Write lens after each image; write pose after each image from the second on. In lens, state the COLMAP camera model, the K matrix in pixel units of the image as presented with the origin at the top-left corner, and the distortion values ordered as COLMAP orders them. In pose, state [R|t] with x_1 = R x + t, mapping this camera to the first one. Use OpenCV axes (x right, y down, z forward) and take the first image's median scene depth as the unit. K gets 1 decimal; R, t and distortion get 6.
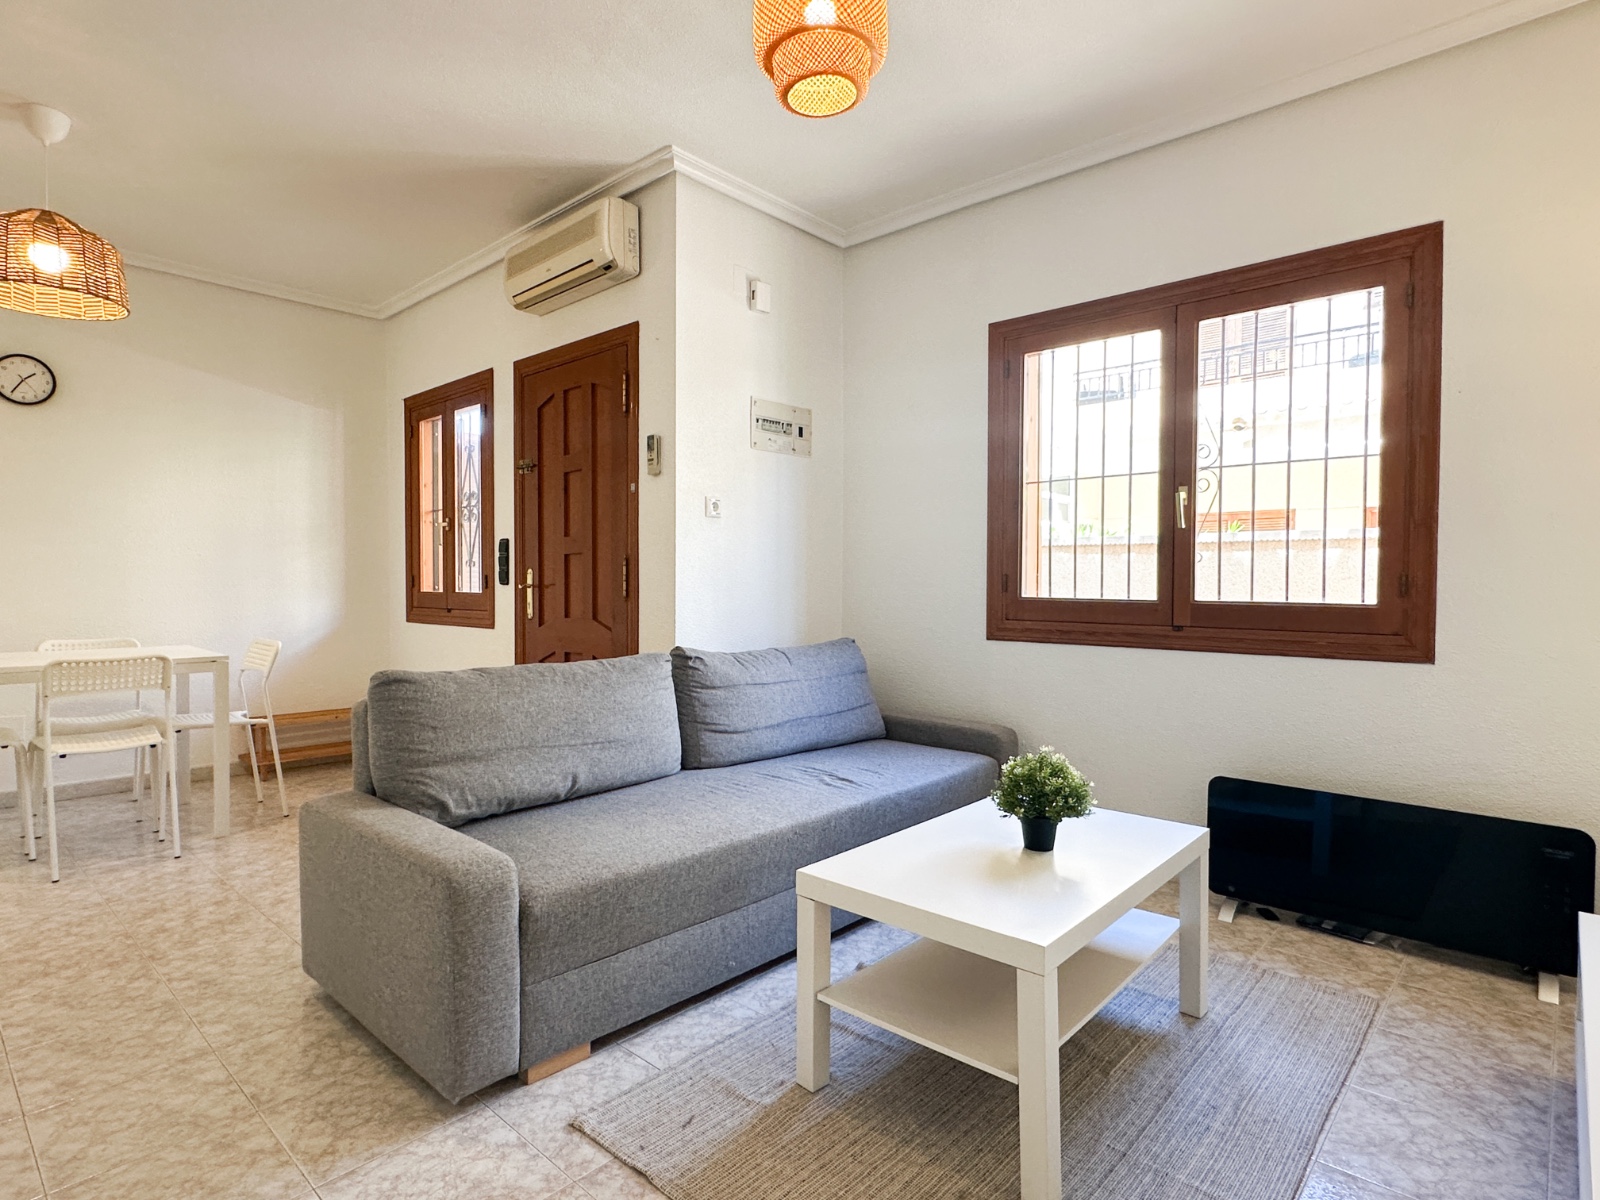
lens RADIAL K [[845.8, 0, 798.5], [0, 845.8, 601.3], [0, 0, 1]] dist [-0.002030, 0.000608]
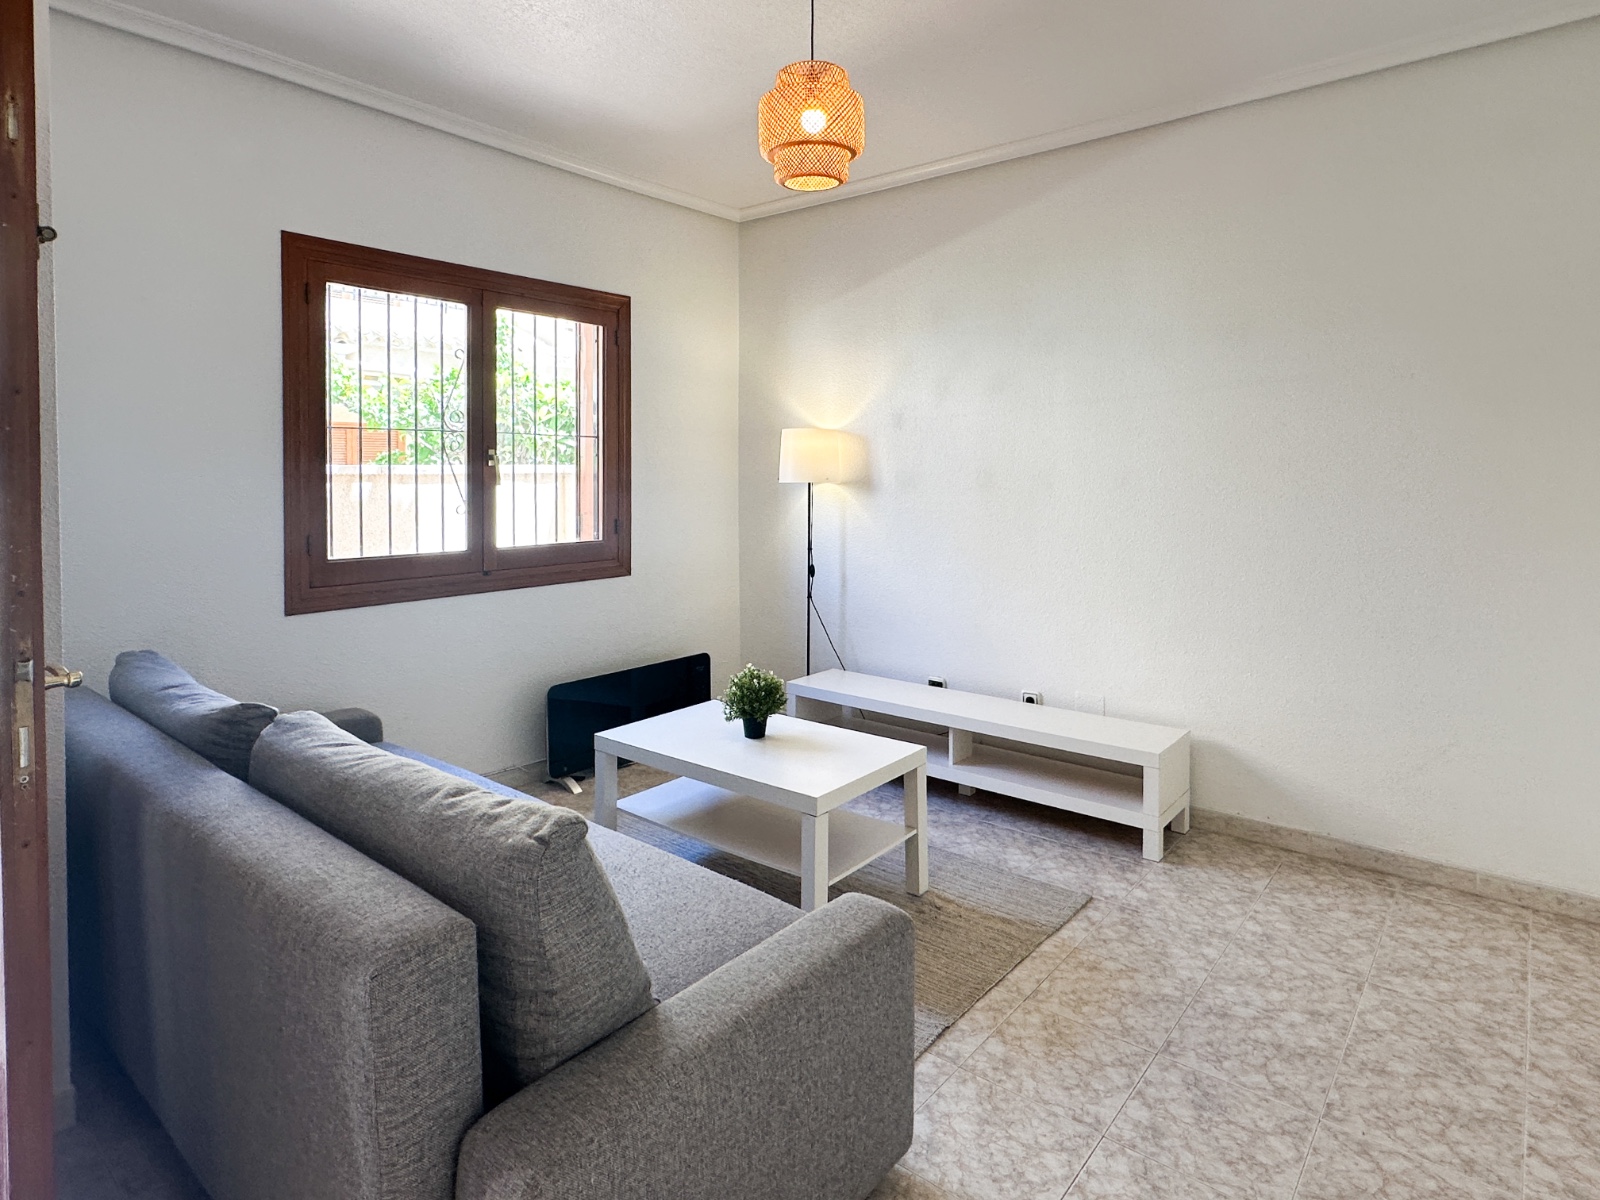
lens RADIAL K [[915.9, 0, 784.9], [0, 915.9, 480.3], [0, 0, 1]] dist [-0.004336, 0.019985]
pose [[-0.049037, -0.021090, 0.998574, -0.777568], [0.020376, 0.999548, 0.022111, -0.108902], [-0.998589, 0.021431, -0.048586, 0.634989]]
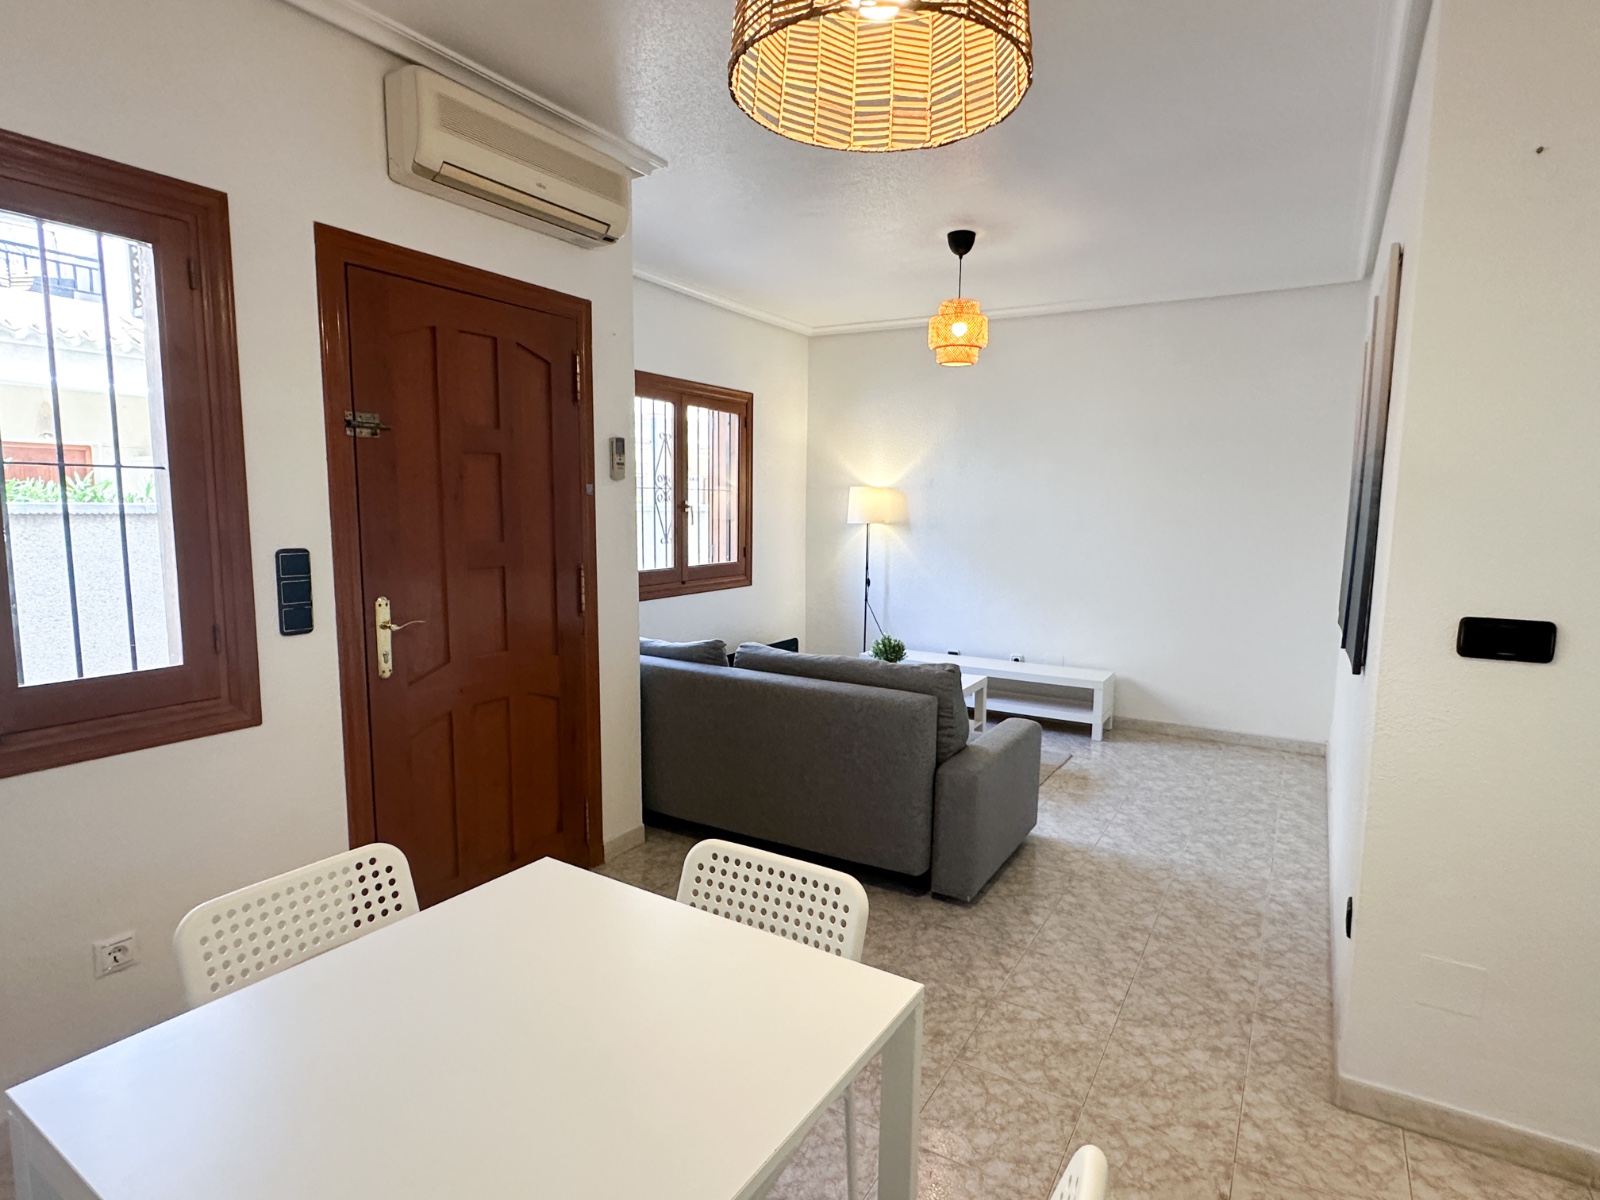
lens RADIAL K [[845.8, 0, 798.5], [0, 845.8, 601.3], [0, 0, 1]] dist [-0.002030, 0.000608]
pose [[-0.193997, -0.123074, 0.973251, -1.255575], [0.007145, 0.991895, 0.126856, -0.144094], [-0.980976, 0.031564, -0.191545, 1.067060]]
